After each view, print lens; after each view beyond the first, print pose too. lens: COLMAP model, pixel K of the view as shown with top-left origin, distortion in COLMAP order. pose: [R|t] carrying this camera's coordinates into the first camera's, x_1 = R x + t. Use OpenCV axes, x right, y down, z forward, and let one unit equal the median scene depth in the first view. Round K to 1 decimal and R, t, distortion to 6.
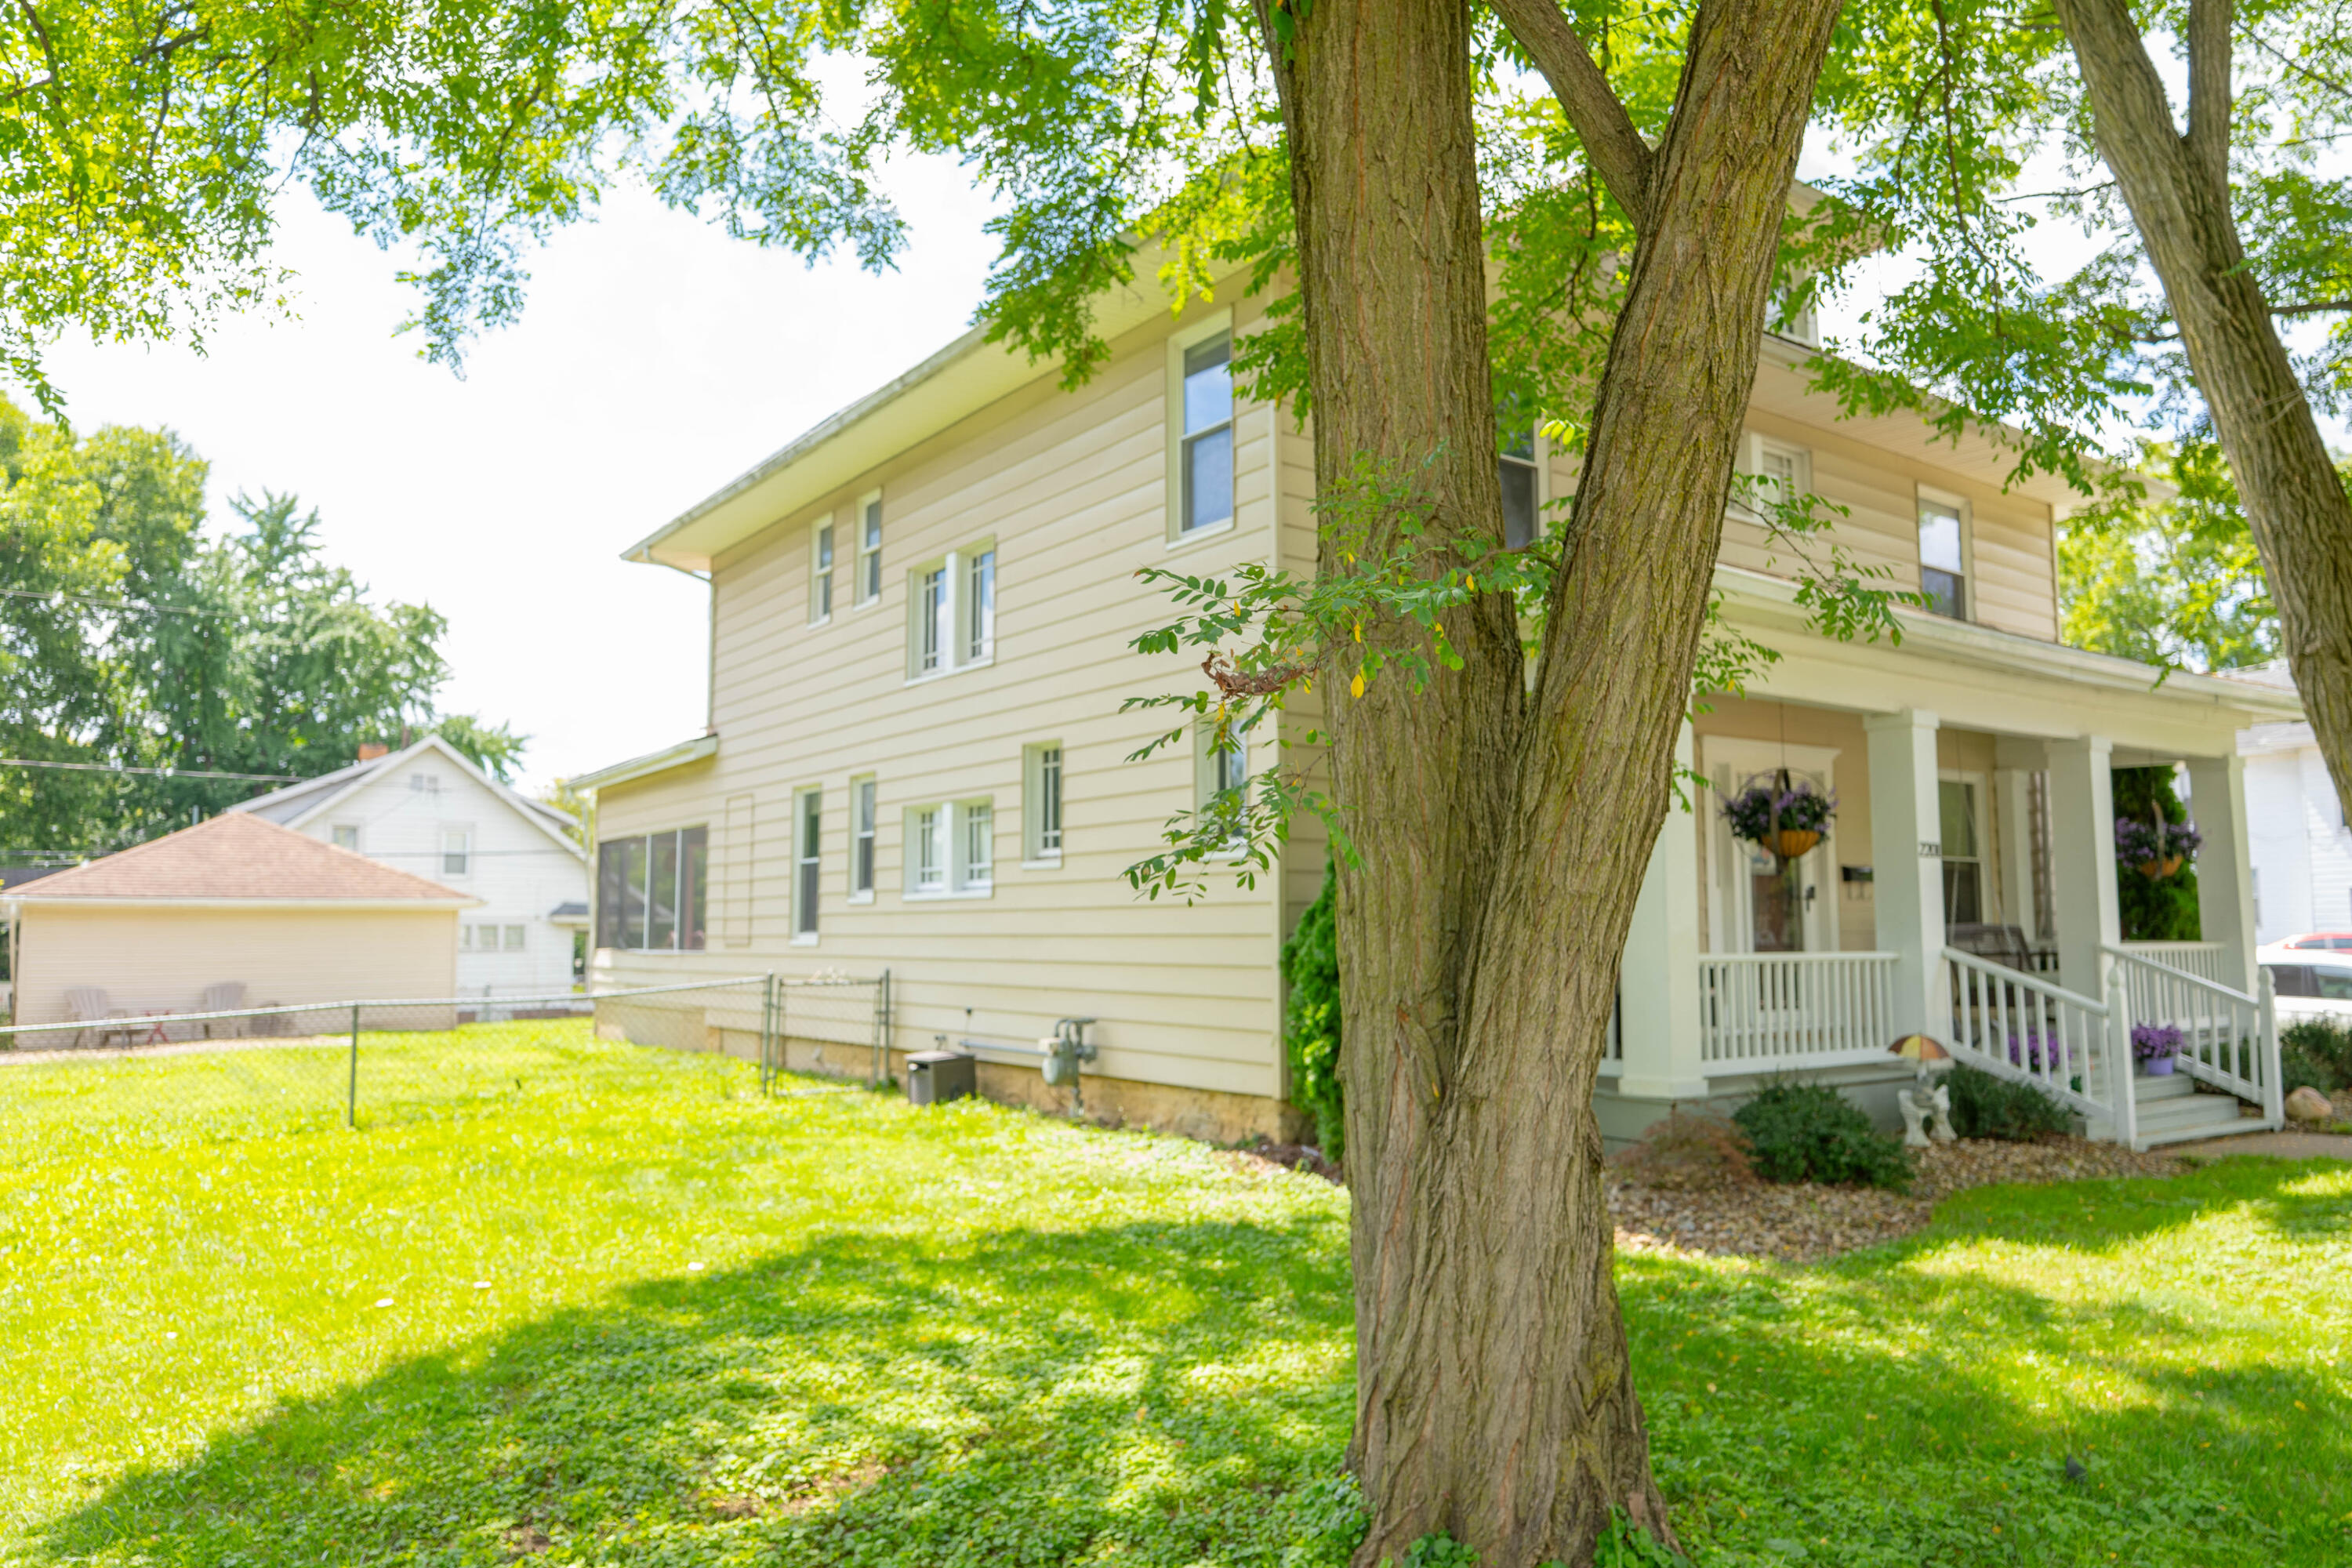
lens RADIAL K [[1597.6, 0, 1182.1], [0, 1597.6, 785.8], [0, 0, 1]] dist [-0.007574, 0.001269]
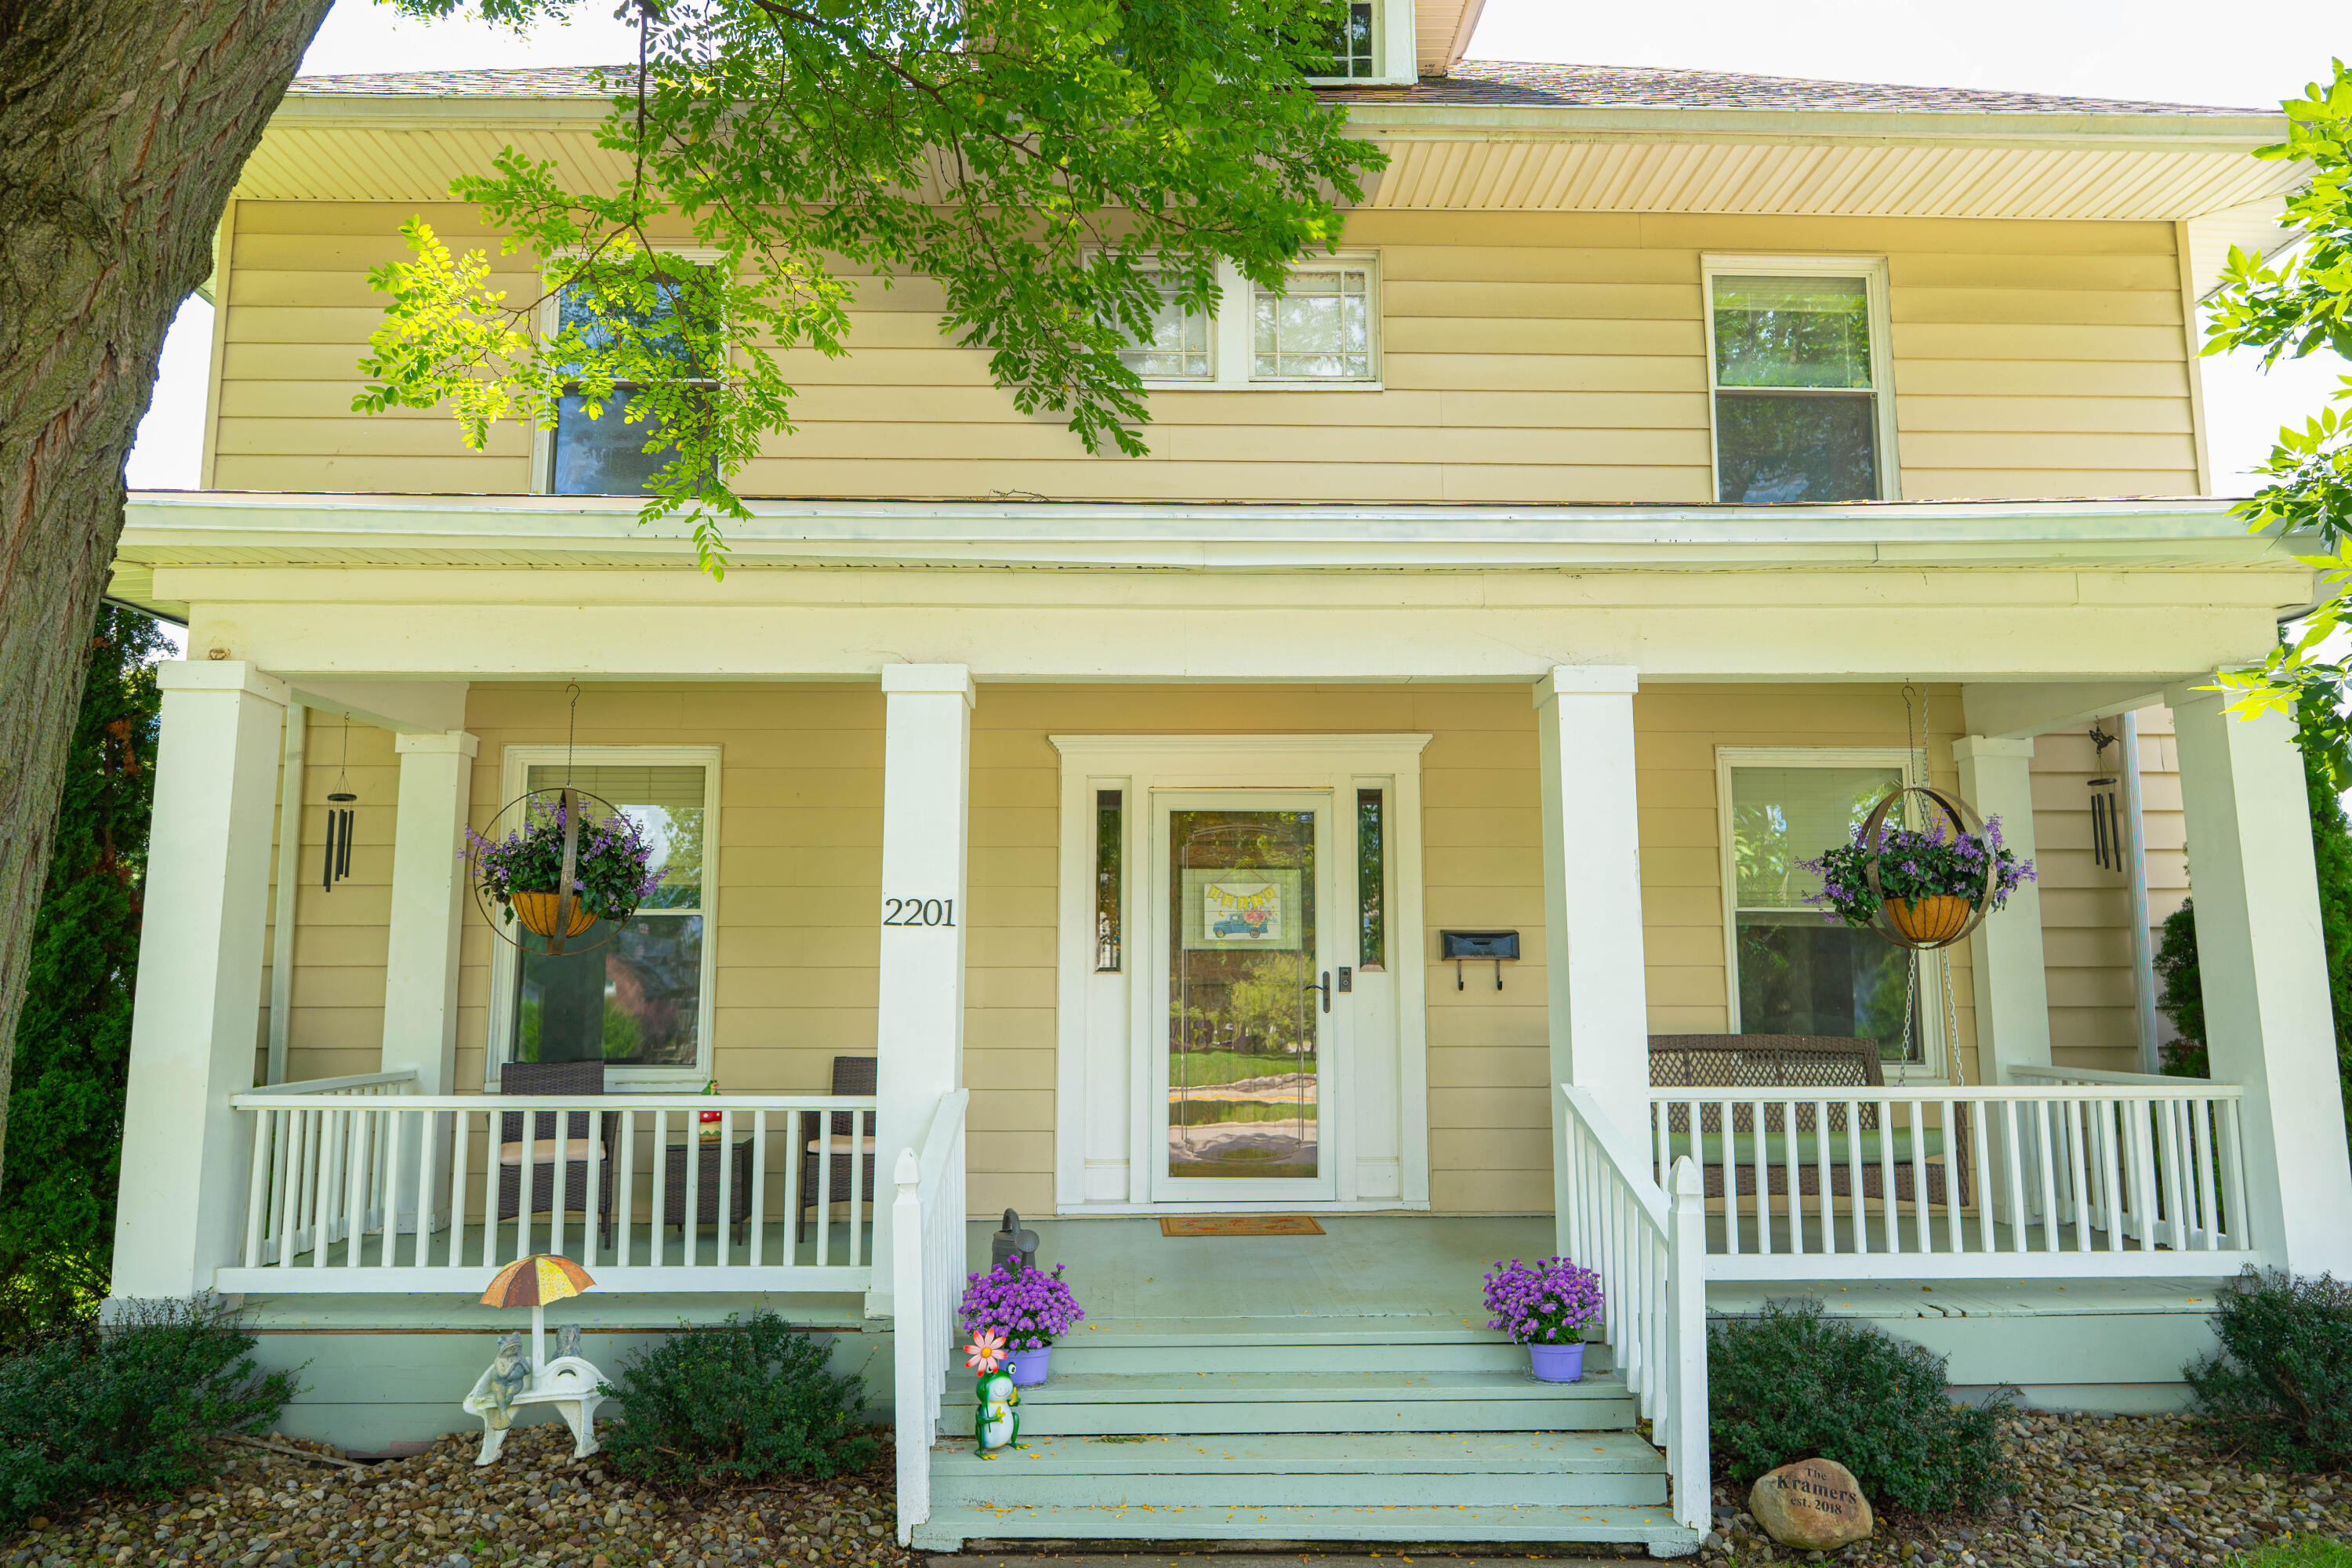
lens RADIAL K [[1597.6, 0, 1182.1], [0, 1597.6, 785.8], [0, 0, 1]] dist [-0.007574, 0.001269]
pose [[0.831413, -0.070872, -0.551117, 0.670314], [0.048100, 0.997289, -0.055685, 0.025176], [0.553570, 0.019788, 0.832568, 0.463079]]
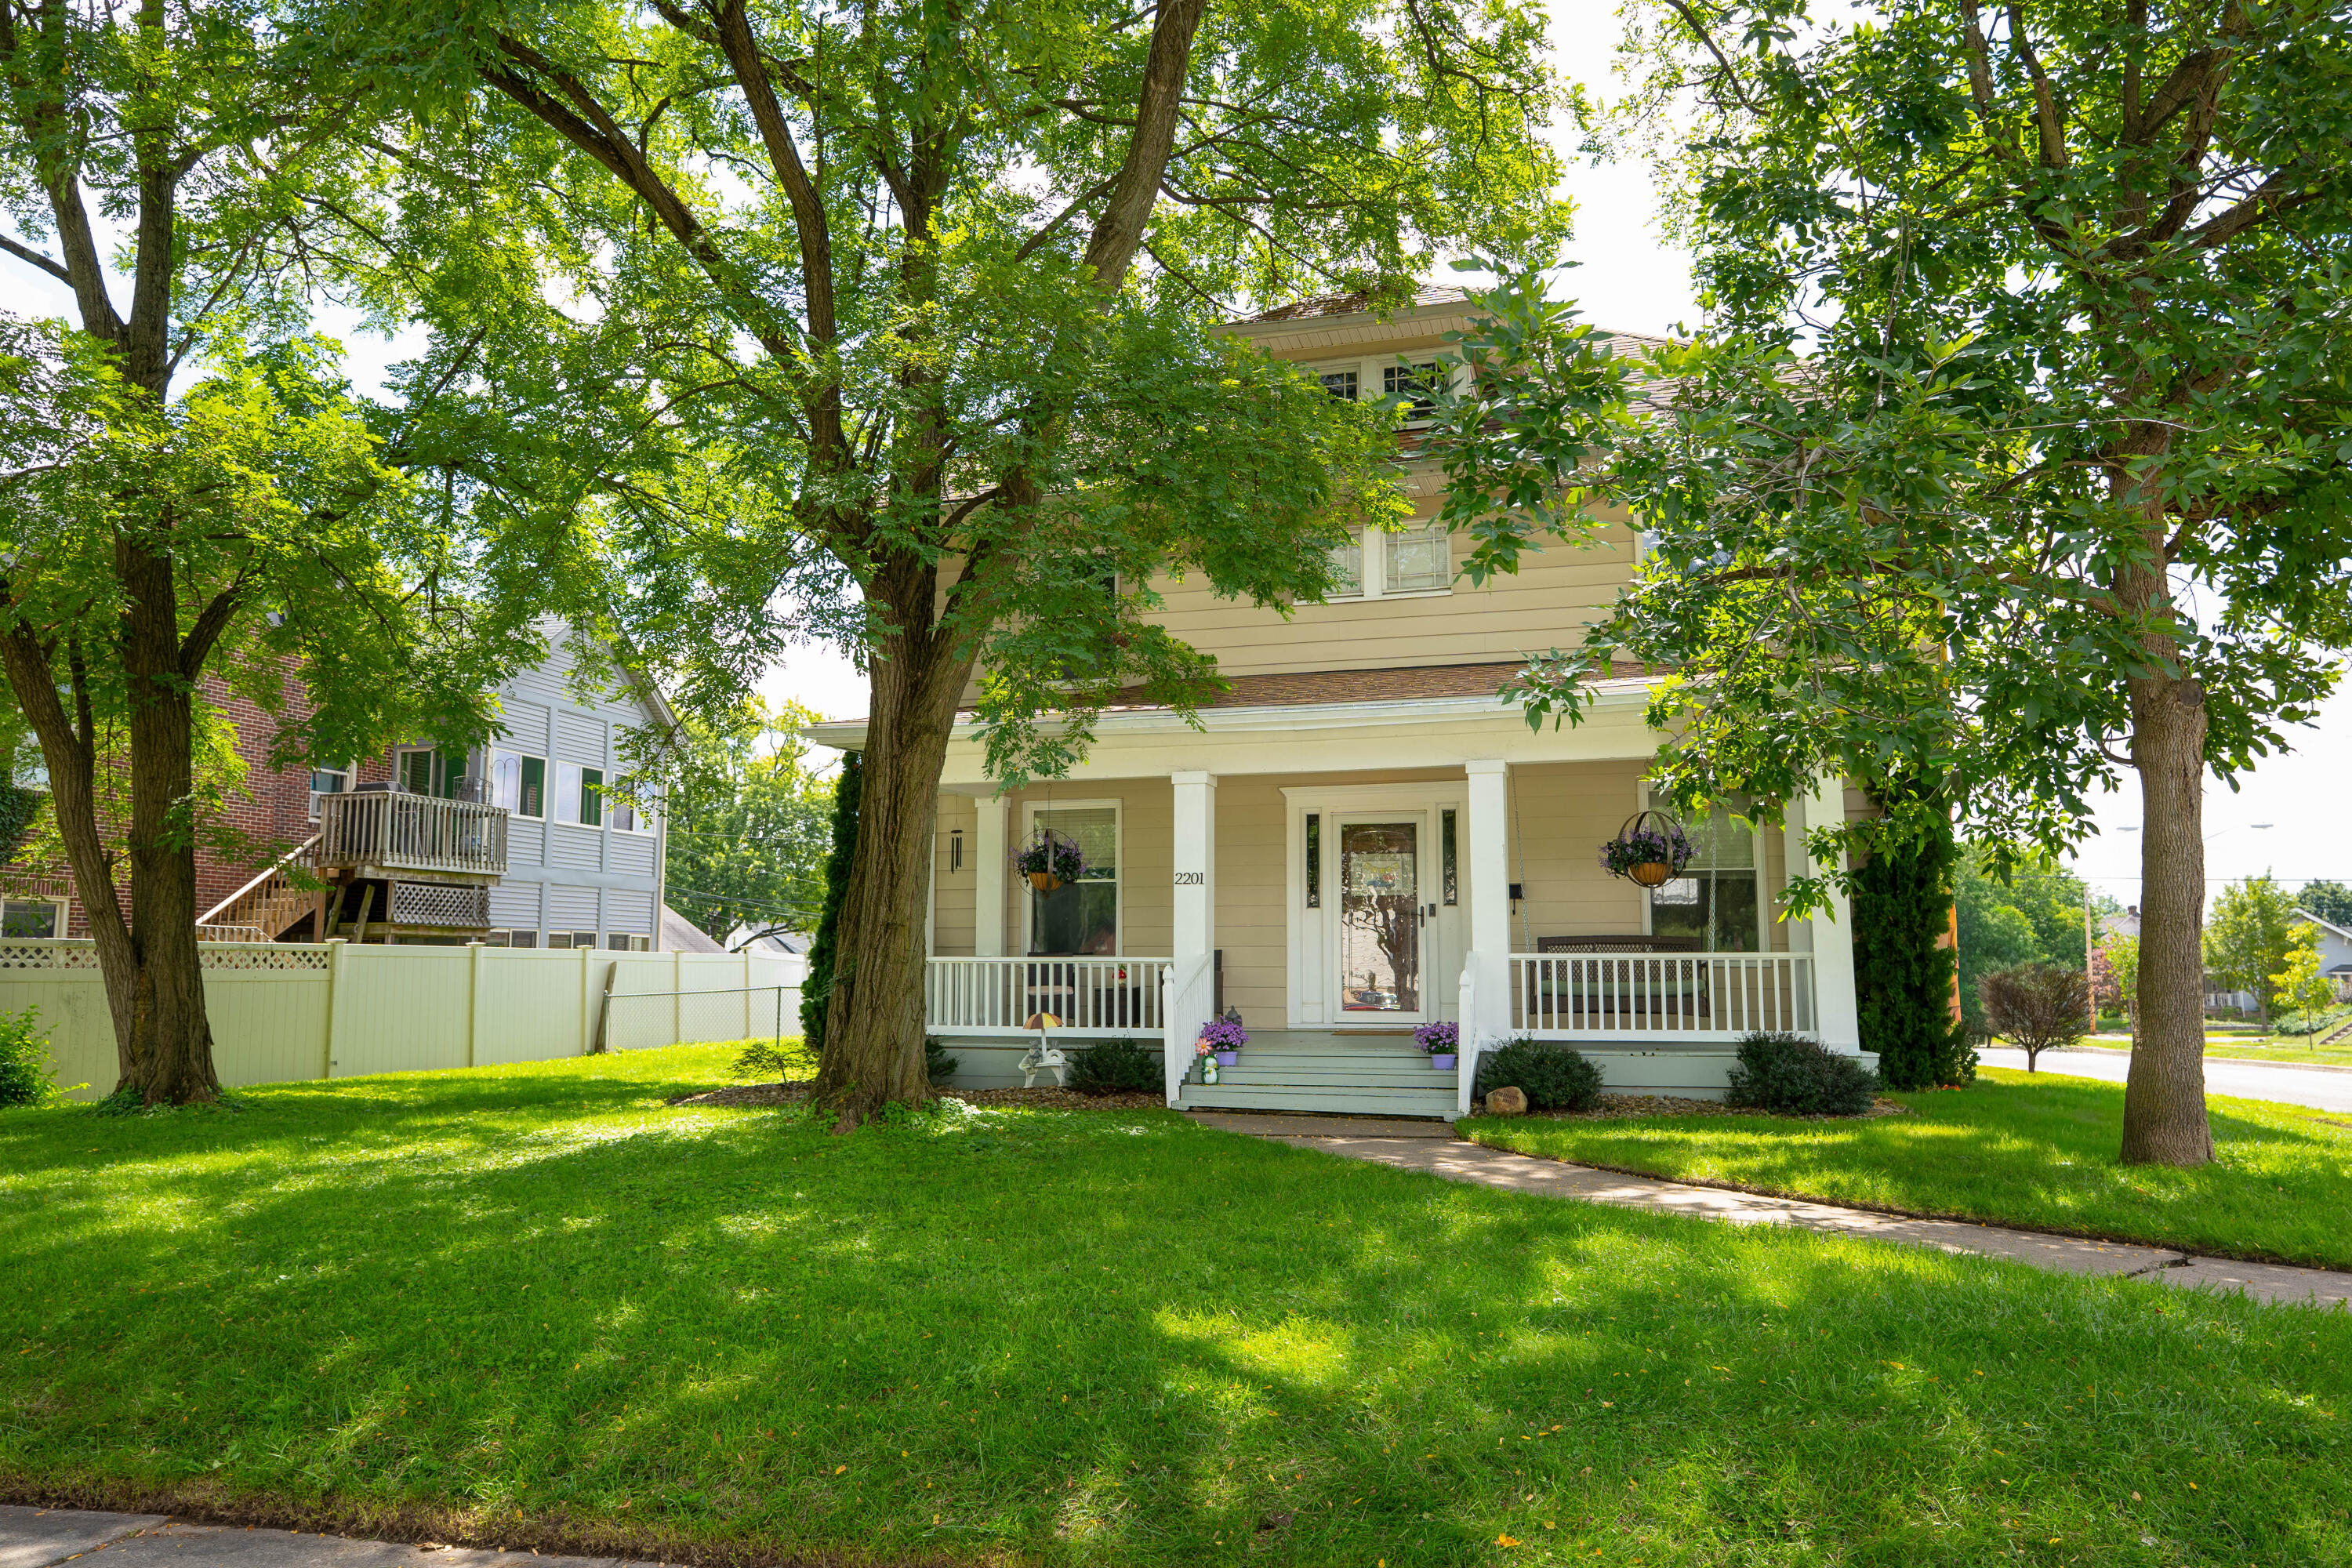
lens RADIAL K [[1597.6, 0, 1182.1], [0, 1597.6, 785.8], [0, 0, 1]] dist [-0.007574, 0.001269]
pose [[0.626109, -0.081881, -0.775424, 1.156501], [0.065906, 0.996470, -0.052007, 0.025774], [0.776945, -0.018543, 0.629295, 0.144707]]
